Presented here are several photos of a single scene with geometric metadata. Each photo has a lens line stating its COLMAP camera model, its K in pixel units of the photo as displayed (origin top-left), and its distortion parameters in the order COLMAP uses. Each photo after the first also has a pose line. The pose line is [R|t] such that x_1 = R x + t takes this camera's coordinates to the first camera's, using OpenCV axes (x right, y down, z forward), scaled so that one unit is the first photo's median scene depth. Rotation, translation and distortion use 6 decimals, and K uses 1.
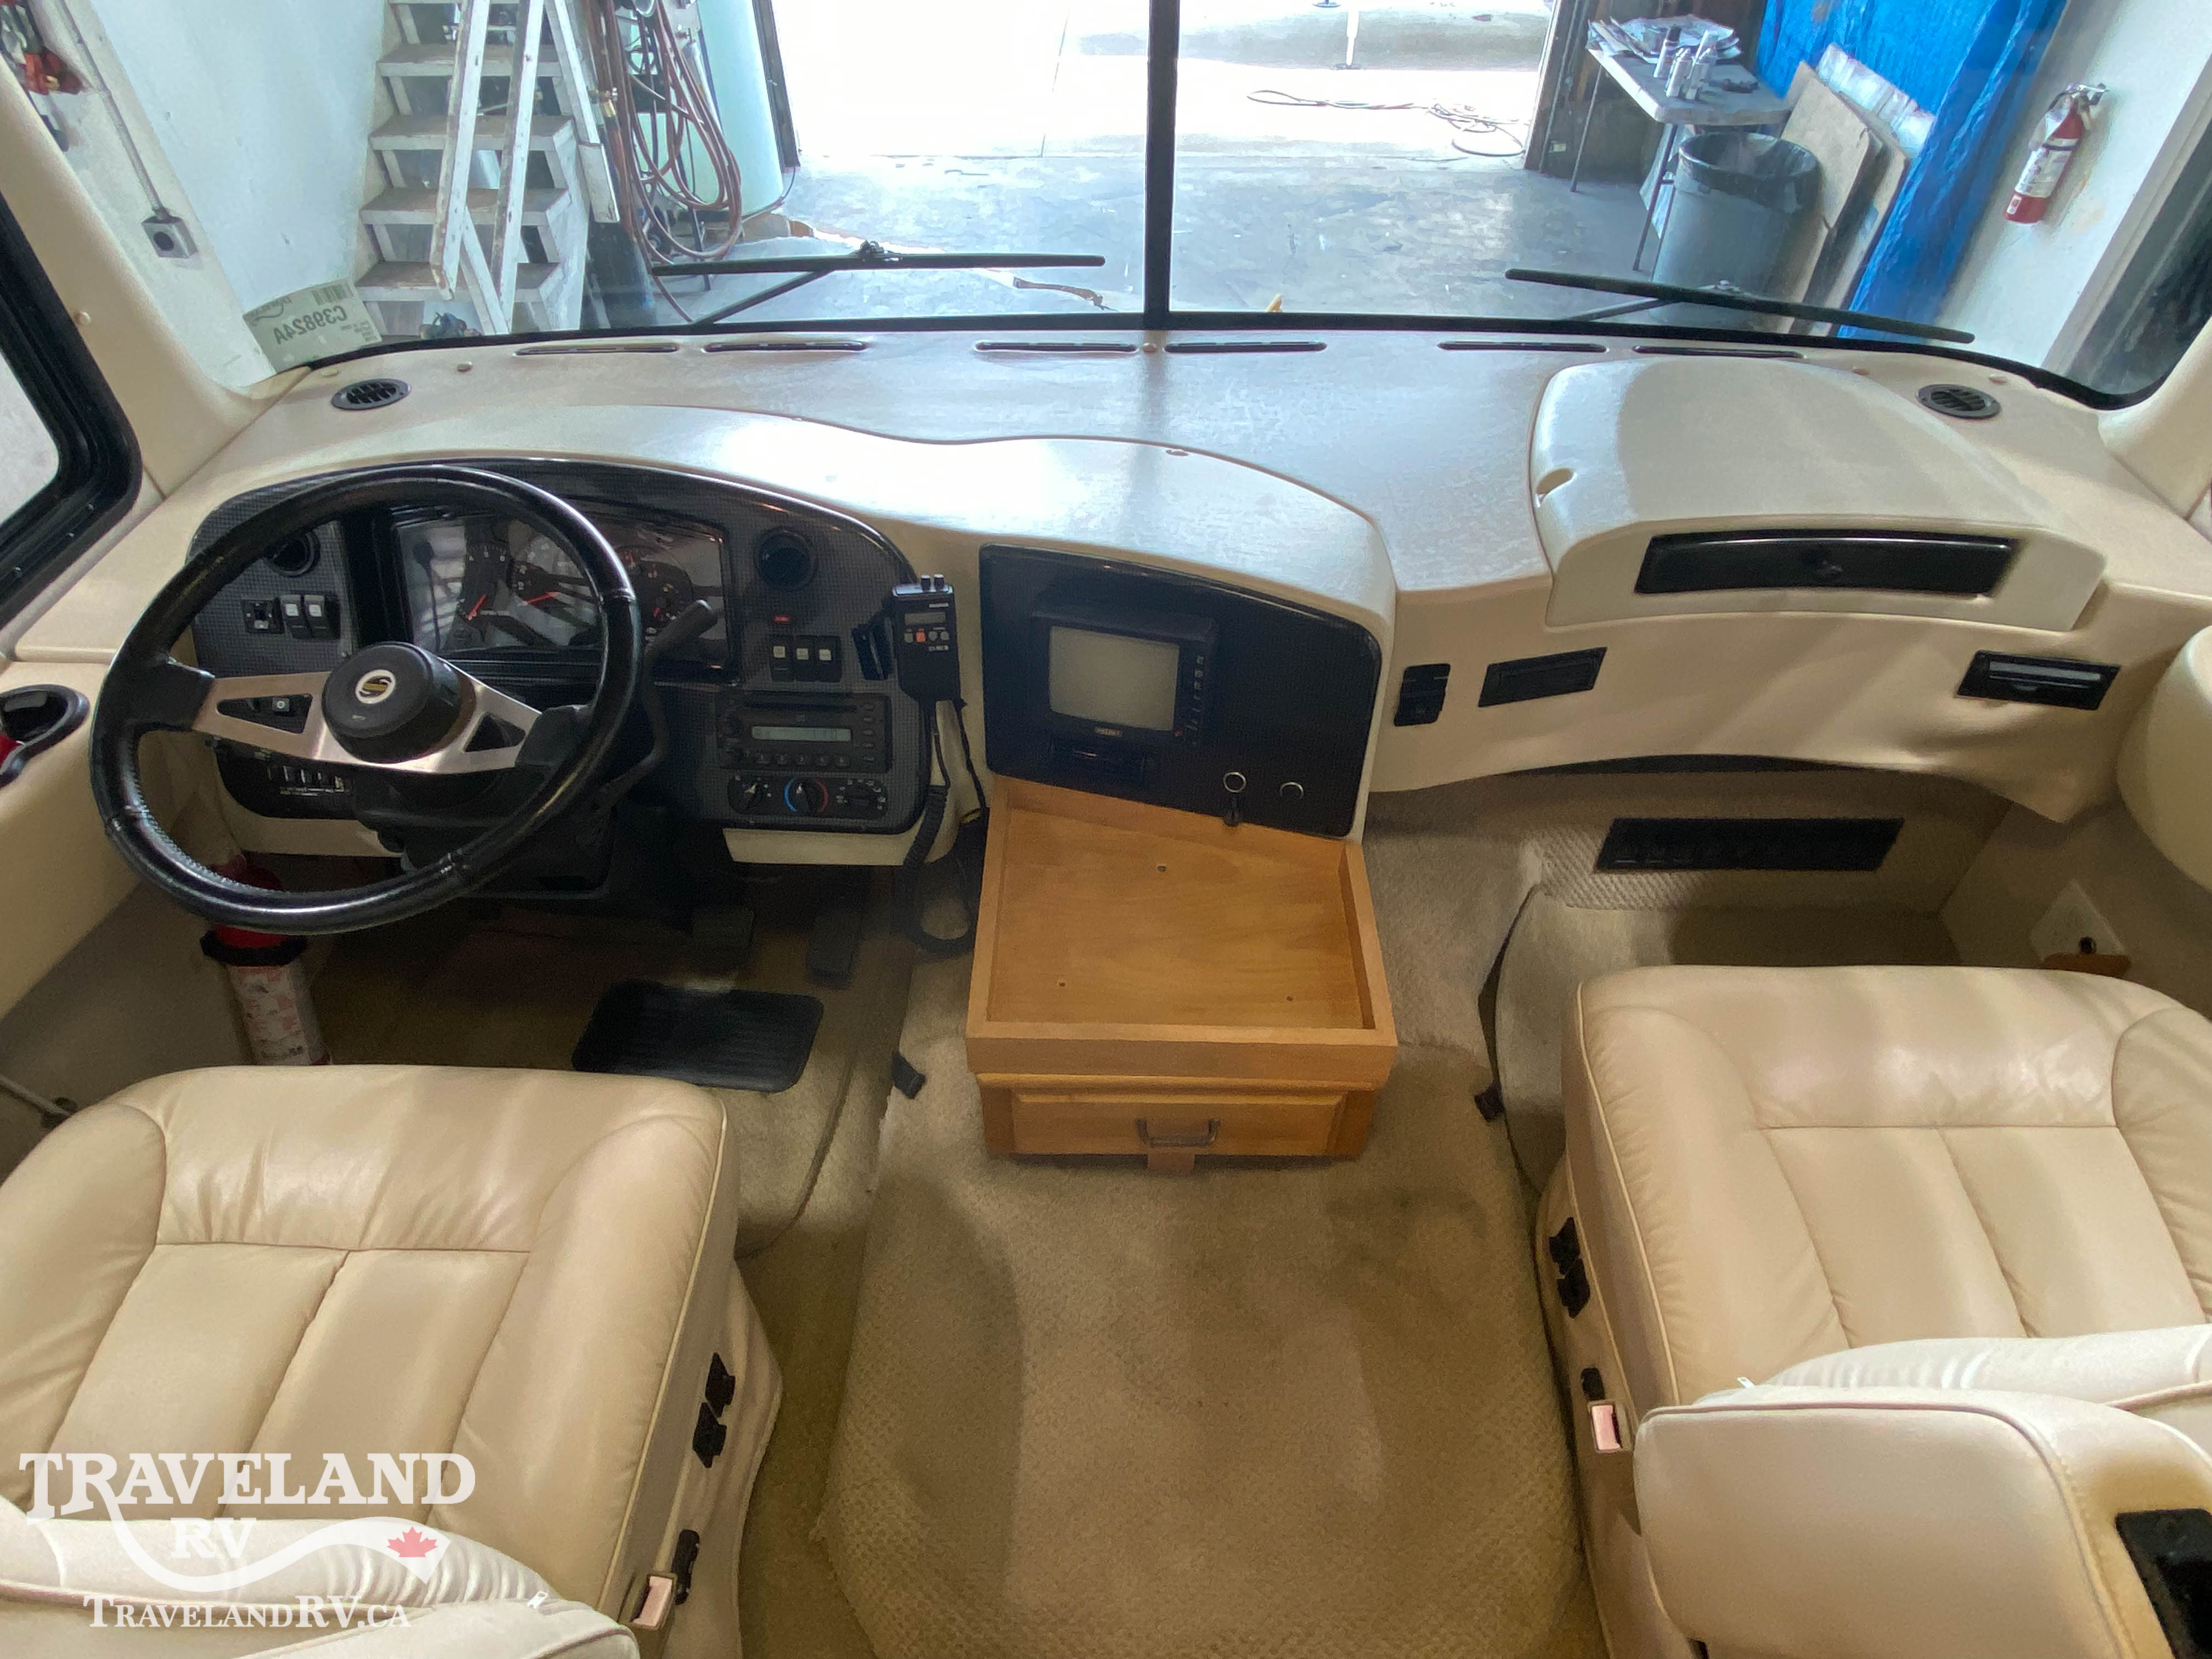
lens RADIAL K [[1248.4, 0, 1141.1], [0, 1248.4, 839.3], [0, 0, 1]] dist [0.043960, -0.045592]
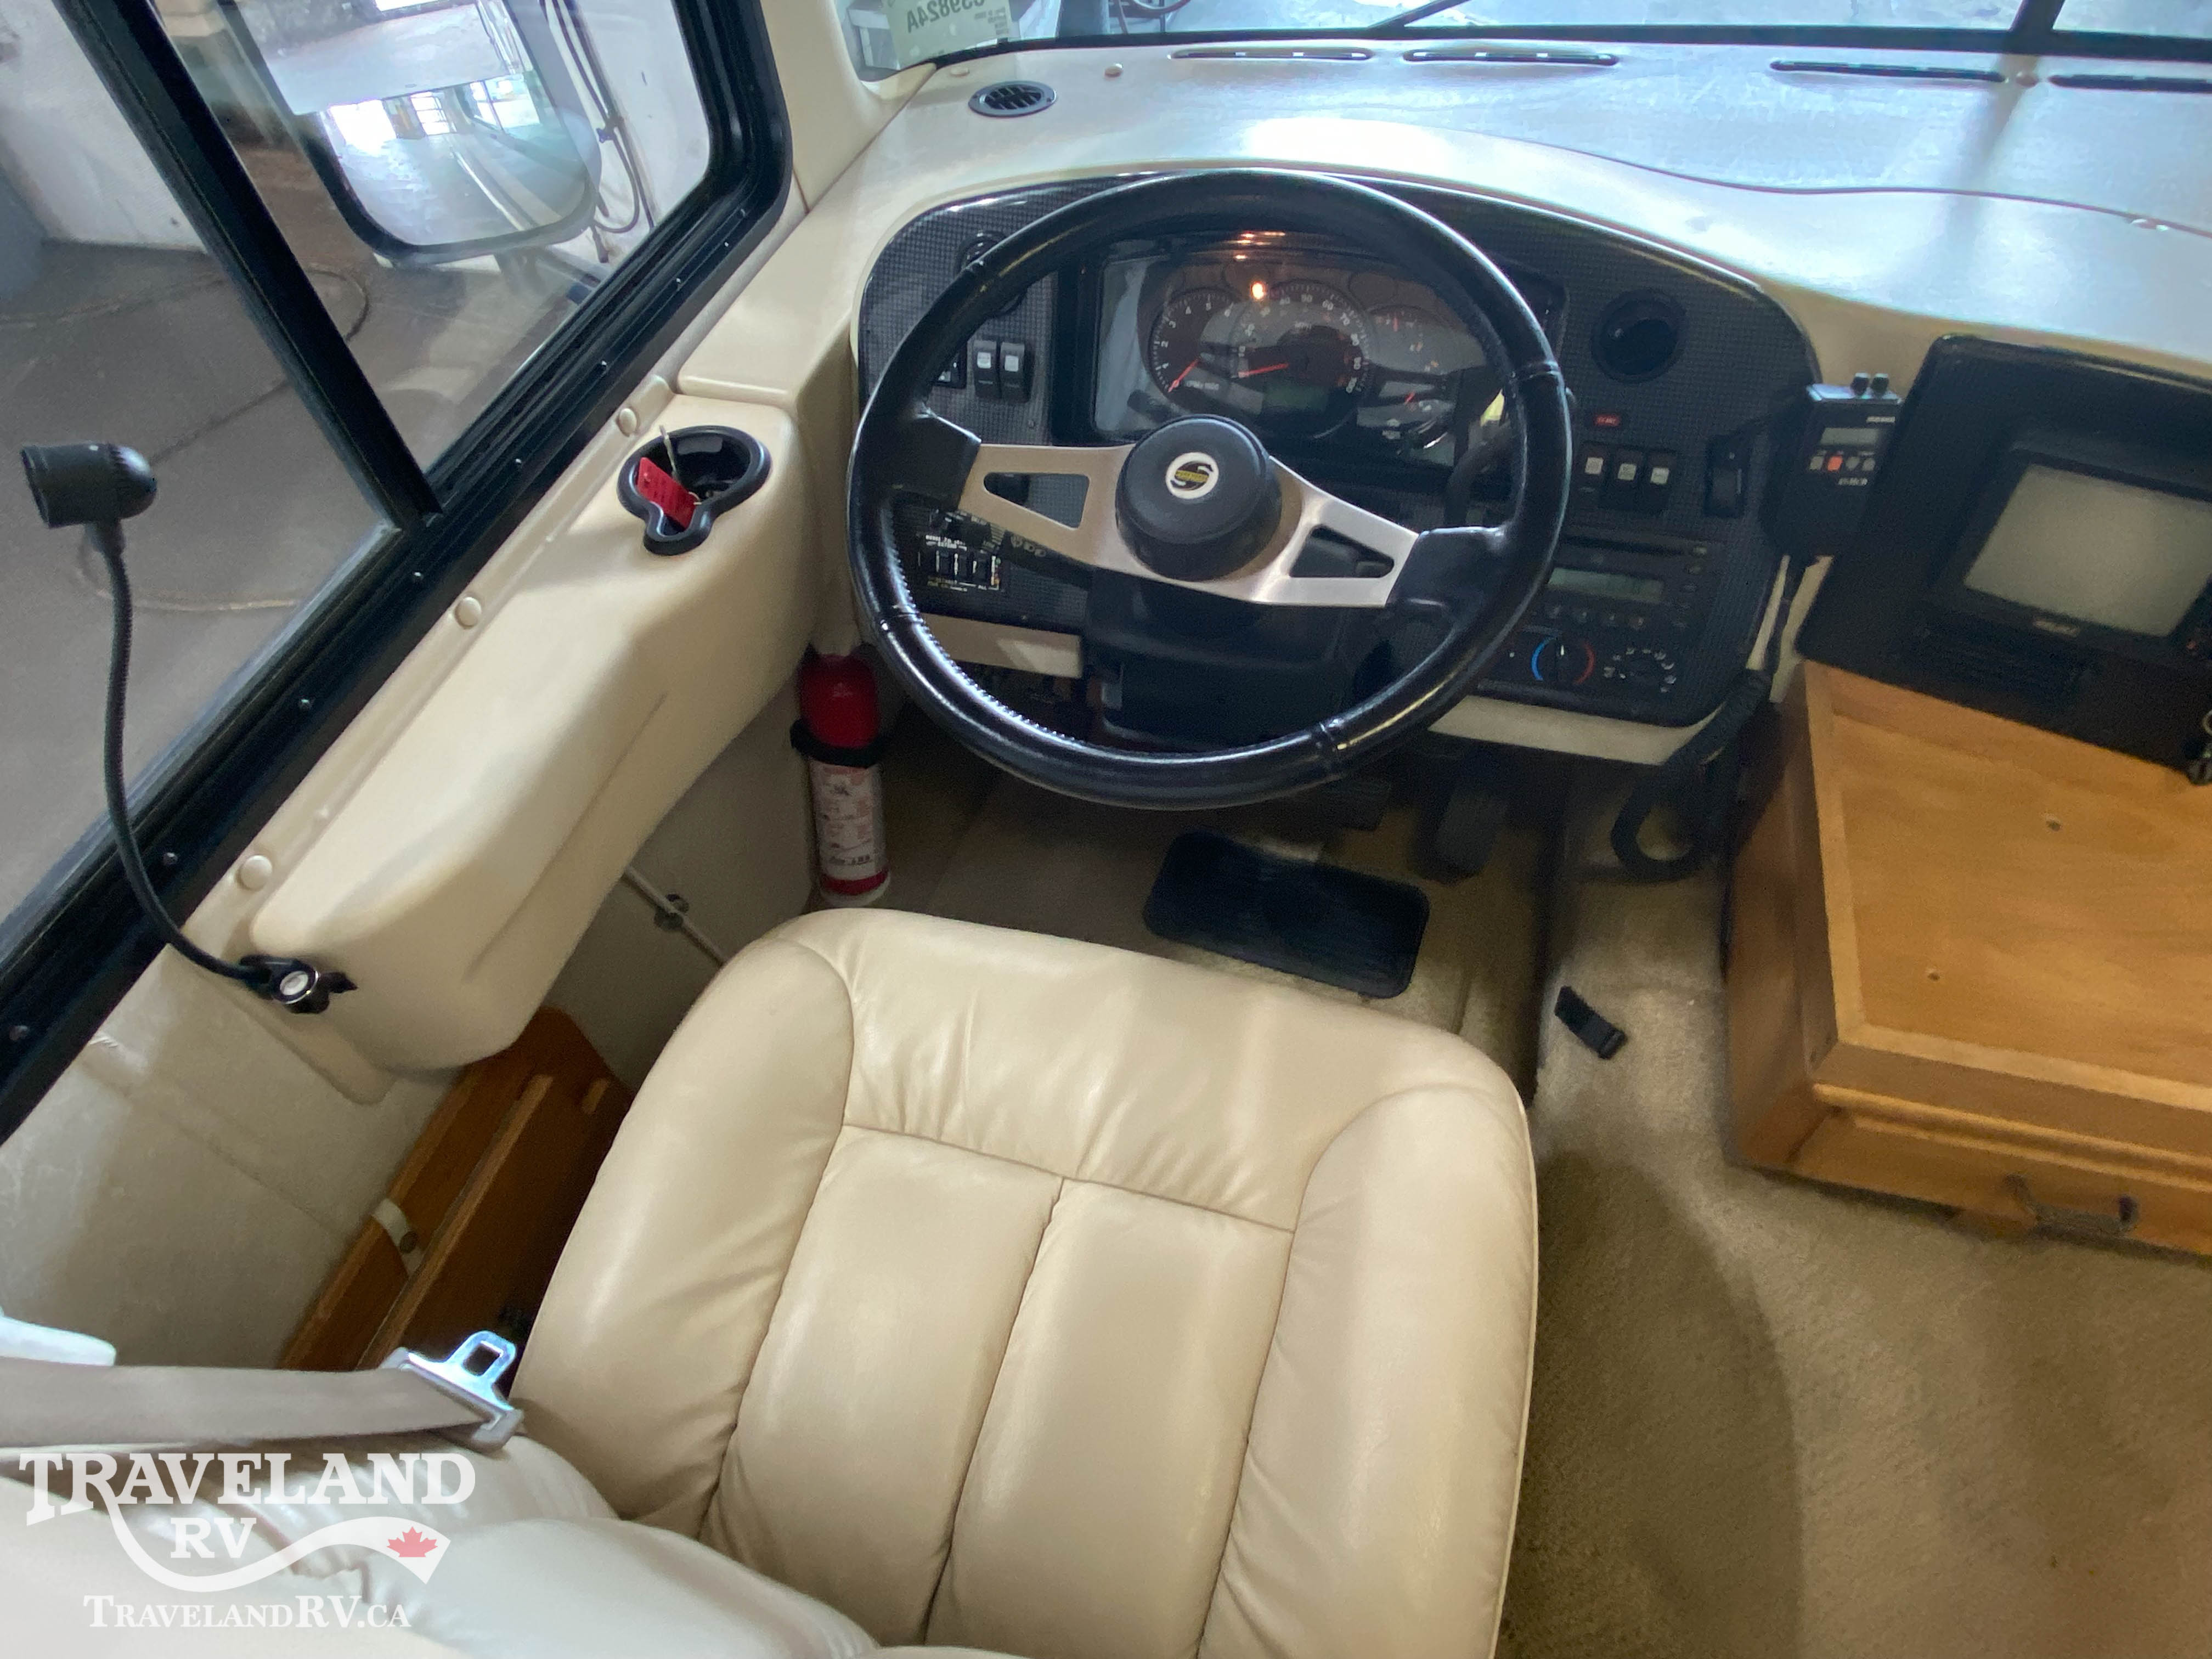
lens RADIAL K [[1251.5, 0, 1127.5], [0, 1251.5, 825.3], [0, 0, 1]] dist [0.040898, -0.059137]
pose [[0.966077, 0.151737, -0.208975, -0.291557], [-0.122413, 0.981561, 0.146807, -0.014325], [0.227398, -0.116246, 0.966839, 0.160170]]
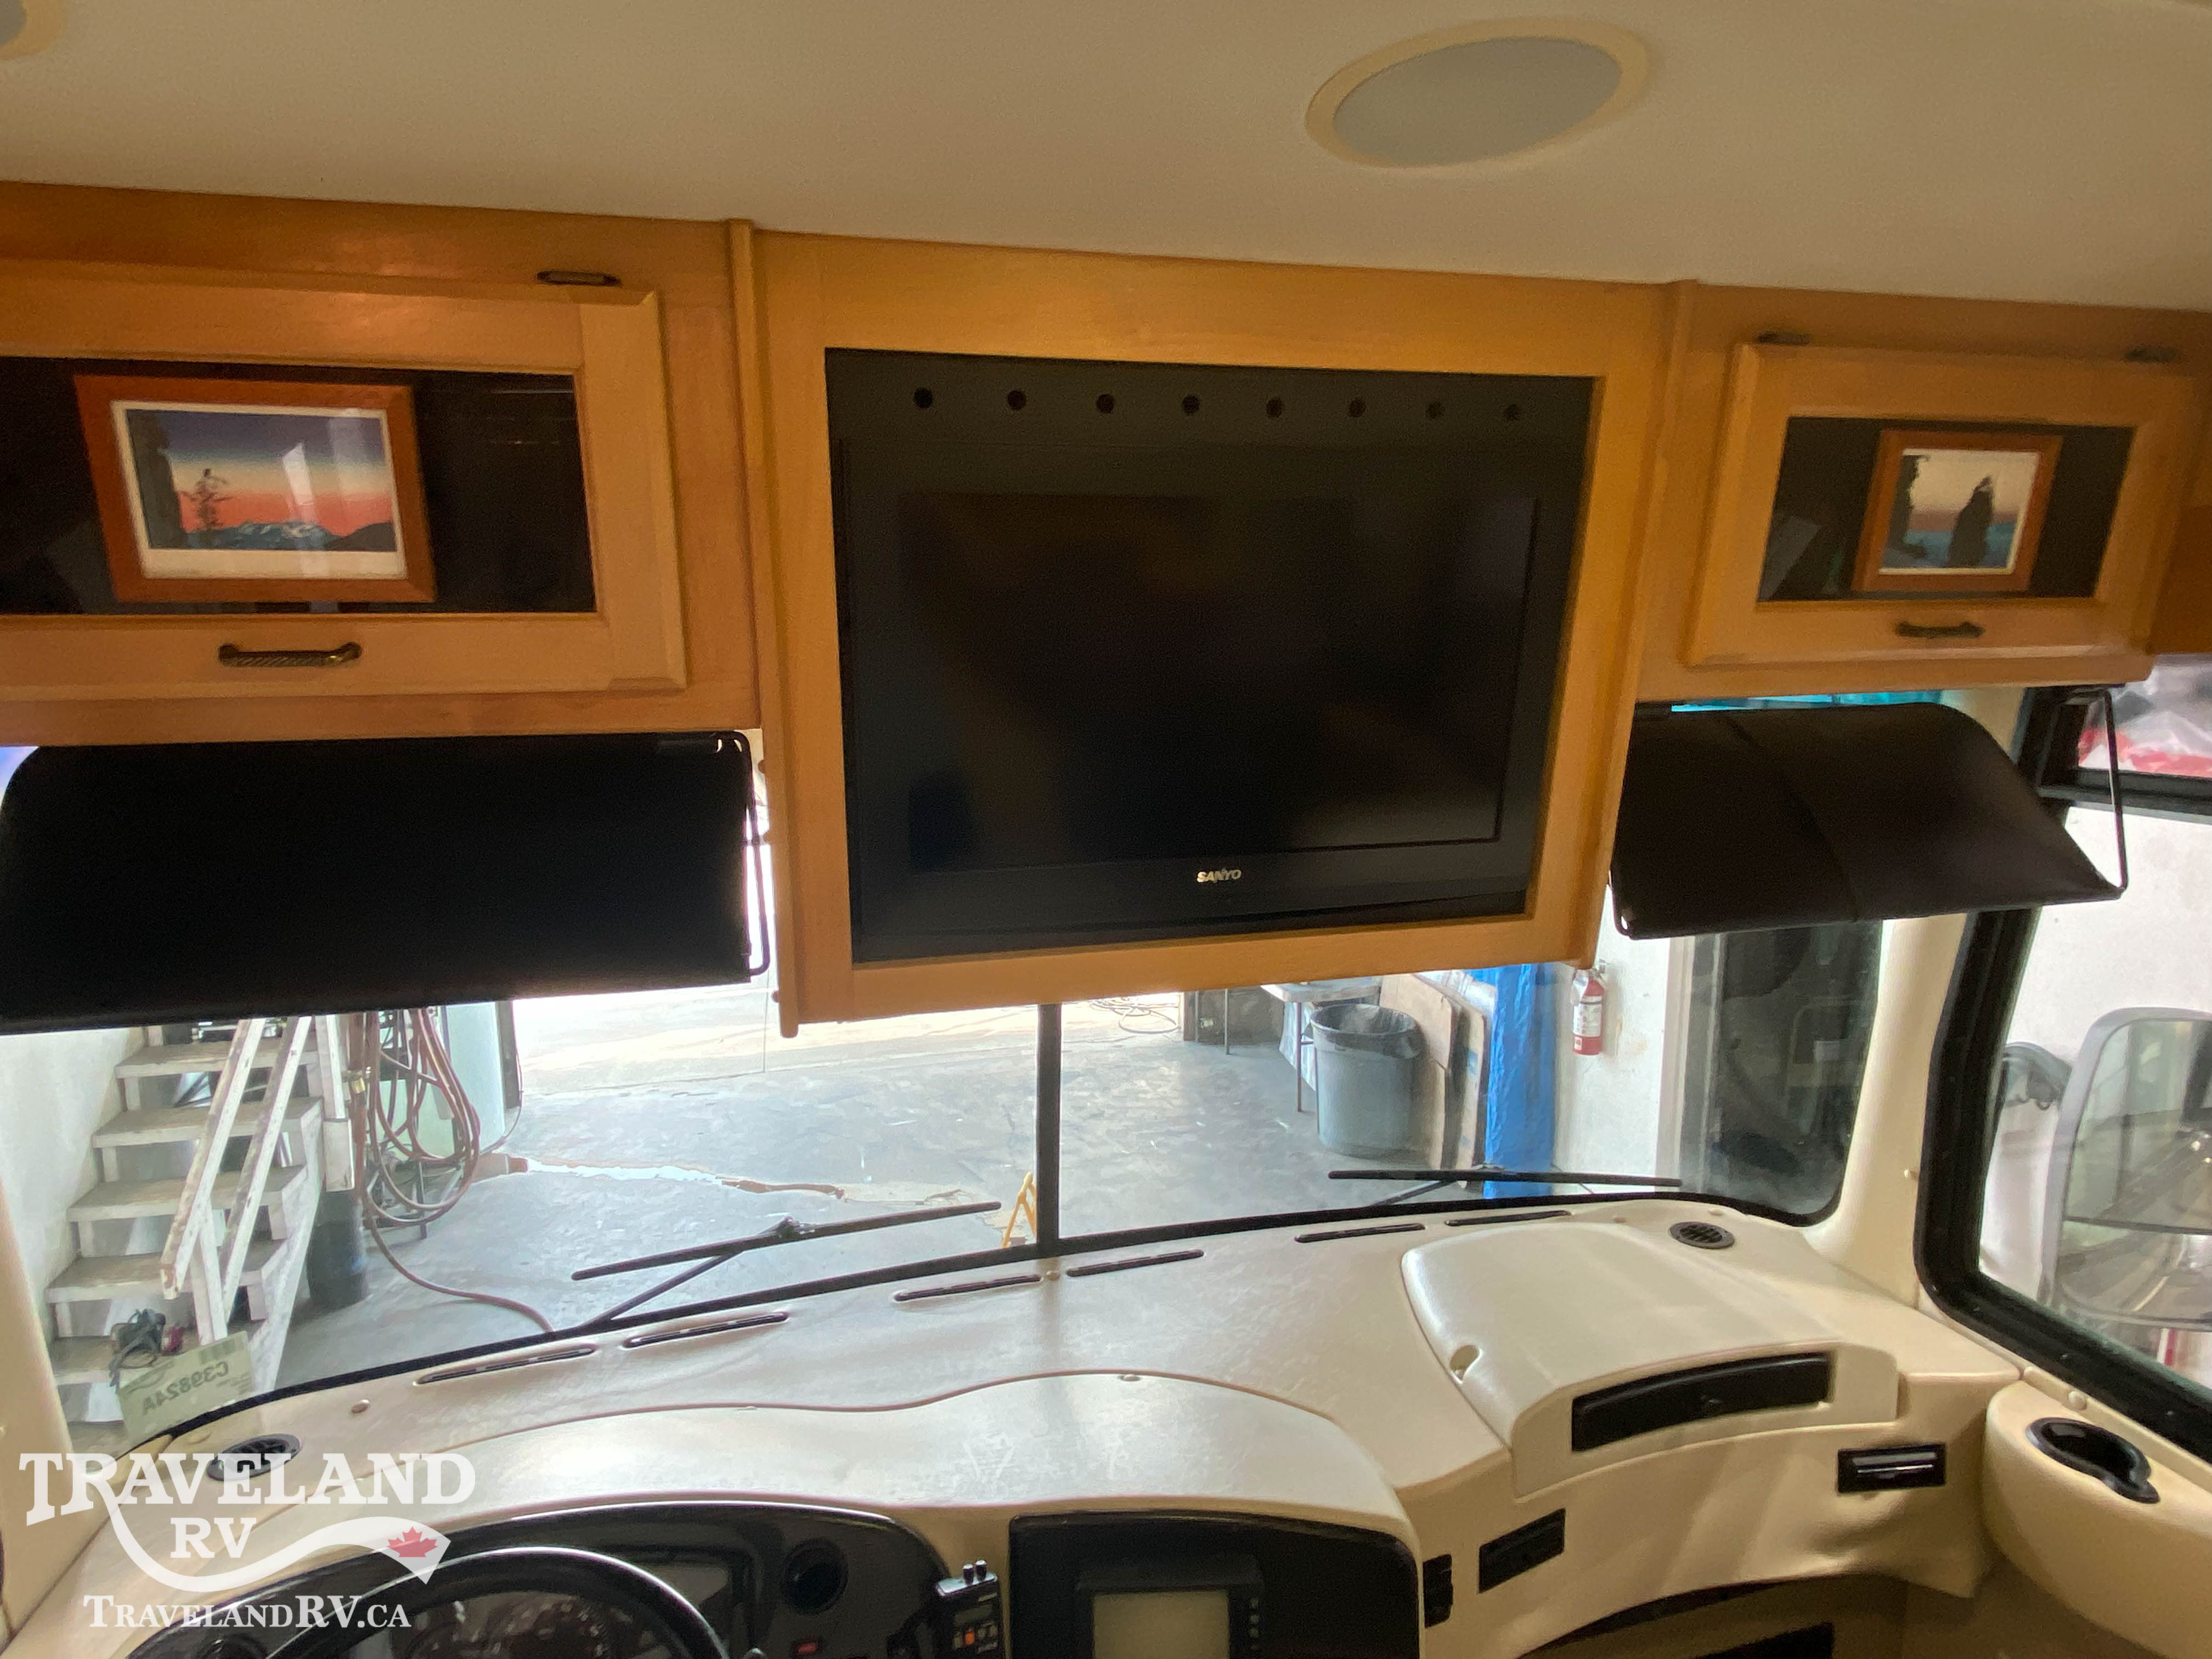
lens RADIAL K [[1248.4, 0, 1141.1], [0, 1248.4, 839.3], [0, 0, 1]] dist [0.043960, -0.045592]
pose [[0.958946, -0.047121, 0.279648, -0.224441], [0.205106, 0.796228, -0.569168, -0.055254], [-0.195844, 0.603158, 0.773205, -0.111088]]
